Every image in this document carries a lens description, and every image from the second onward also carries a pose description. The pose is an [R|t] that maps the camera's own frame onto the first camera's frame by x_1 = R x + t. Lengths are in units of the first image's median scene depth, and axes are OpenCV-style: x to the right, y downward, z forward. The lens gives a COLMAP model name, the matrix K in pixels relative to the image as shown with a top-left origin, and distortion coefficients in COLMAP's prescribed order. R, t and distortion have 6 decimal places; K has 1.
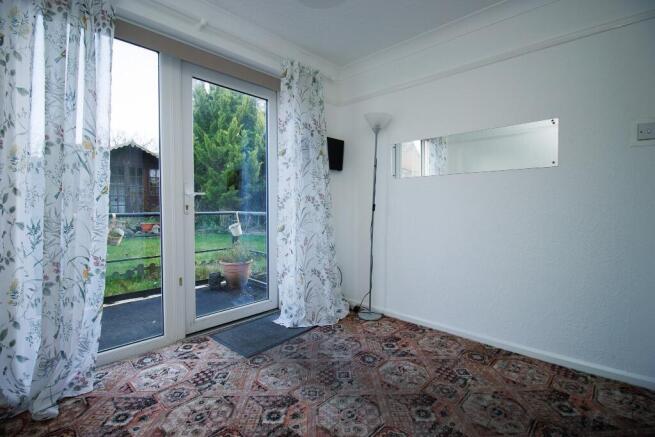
lens RADIAL K [[305.5, 0, 328.3], [0, 305.5, 215.4], [0, 0, 1]] dist [-0.004777, -0.001362]
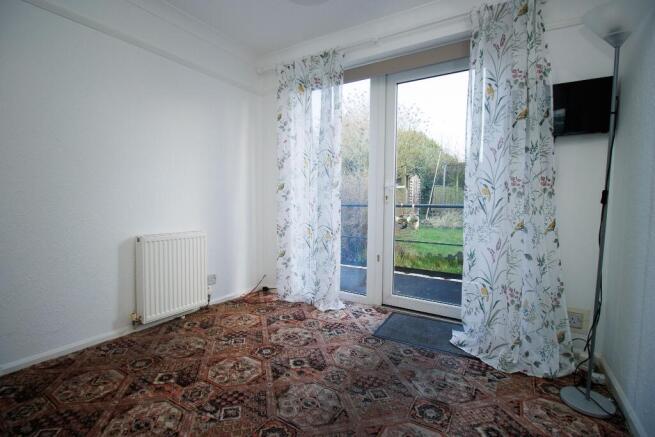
lens RADIAL K [[305.5, 0, 328.4], [0, 305.5, 217.2], [0, 0, 1]] dist [-0.004777, -0.001362]
pose [[0.196217, 0.055632, -0.978981, 0.721045], [-0.037635, 0.998081, 0.049174, -0.000935], [0.979838, 0.027196, 0.197934, 0.599676]]
